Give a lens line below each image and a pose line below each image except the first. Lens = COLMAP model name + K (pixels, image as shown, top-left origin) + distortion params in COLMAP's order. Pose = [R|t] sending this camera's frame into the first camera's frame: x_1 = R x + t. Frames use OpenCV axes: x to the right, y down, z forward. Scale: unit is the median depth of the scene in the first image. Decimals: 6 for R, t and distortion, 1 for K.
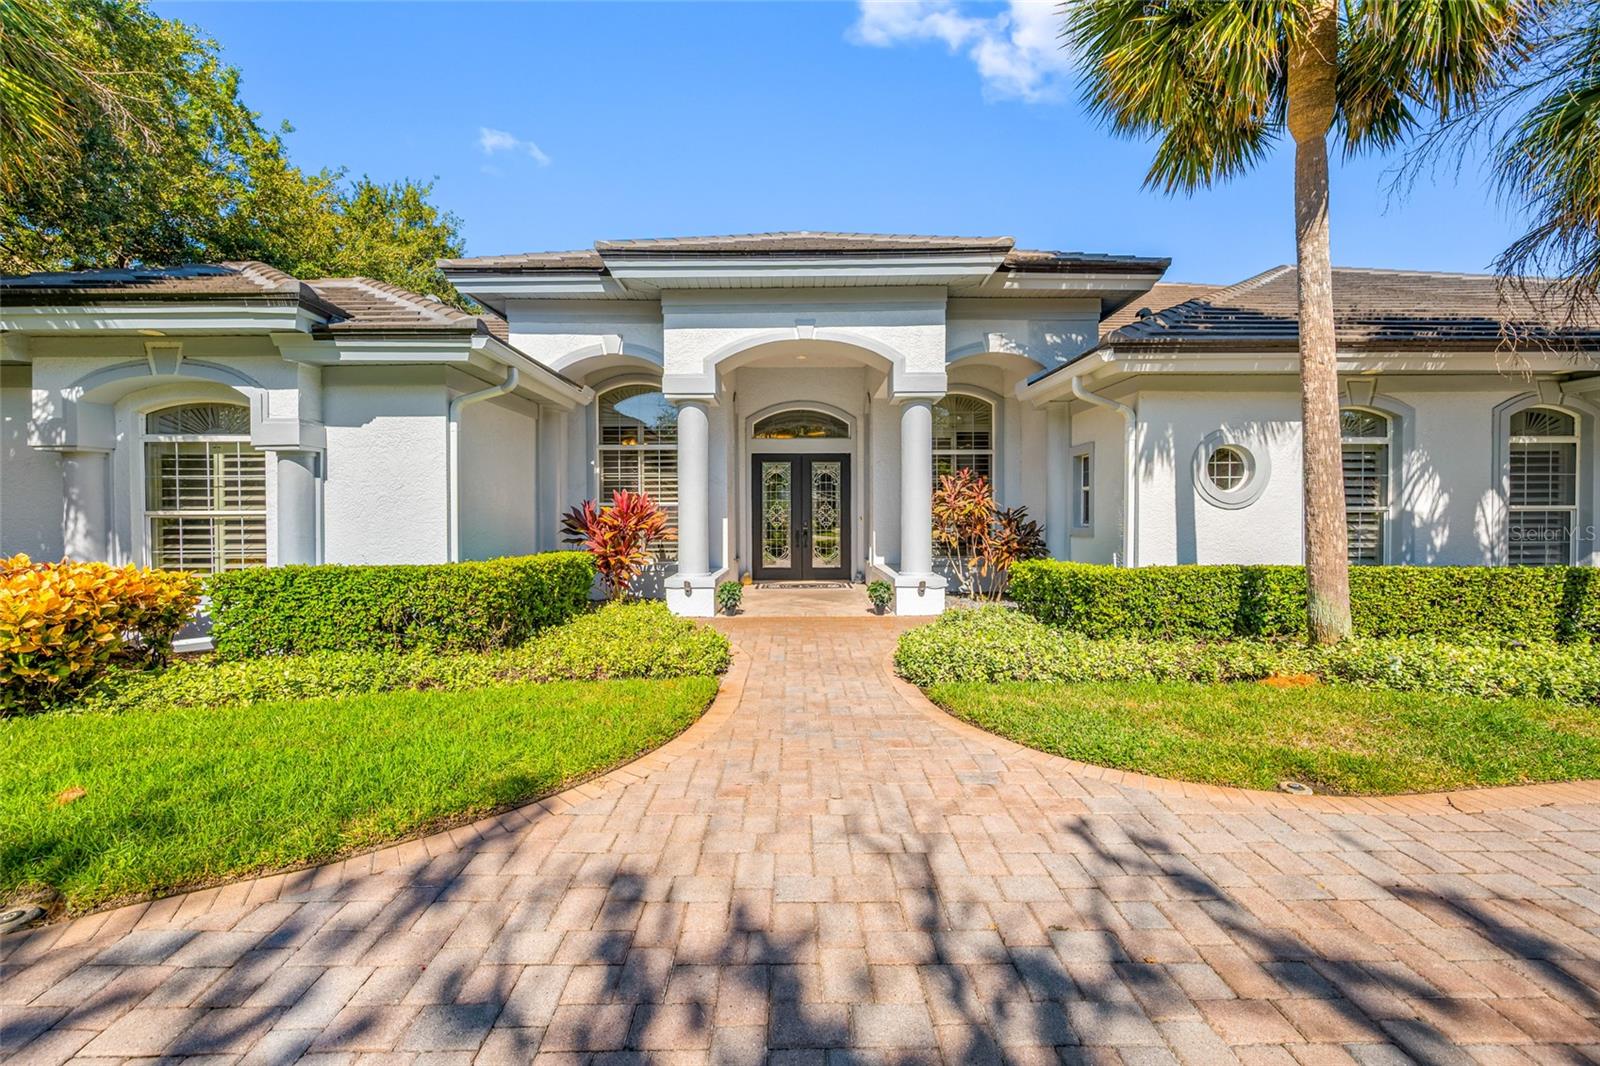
lens RADIAL K [[635.0, 0, 808.9], [0, 635.0, 509.4], [0, 0, 1]] dist [-0.000424, -0.000138]
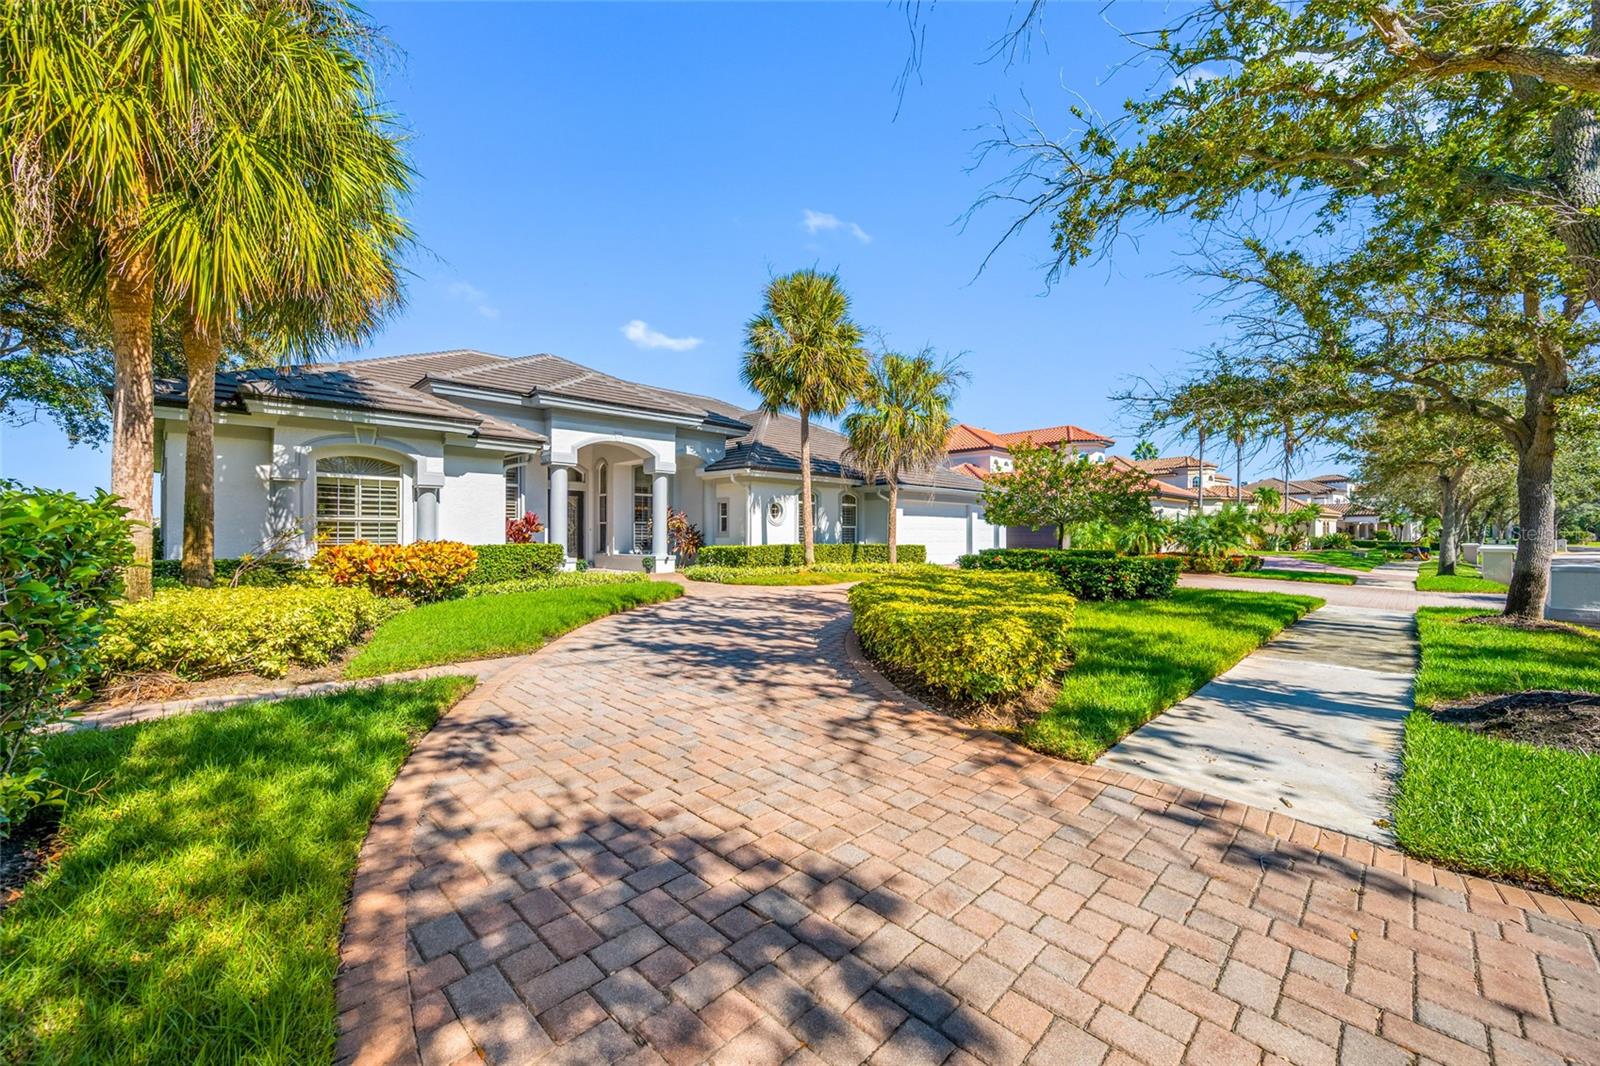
lens RADIAL K [[635.0, 0, 798.5], [0, 635.0, 532.0], [0, 0, 1]] dist [-0.000424, -0.000138]
pose [[0.708579, 0.007576, 0.705591, -1.267592], [-0.006936, 0.999969, -0.003771, 0.038376], [-0.705597, -0.002222, 0.708610, -1.073460]]
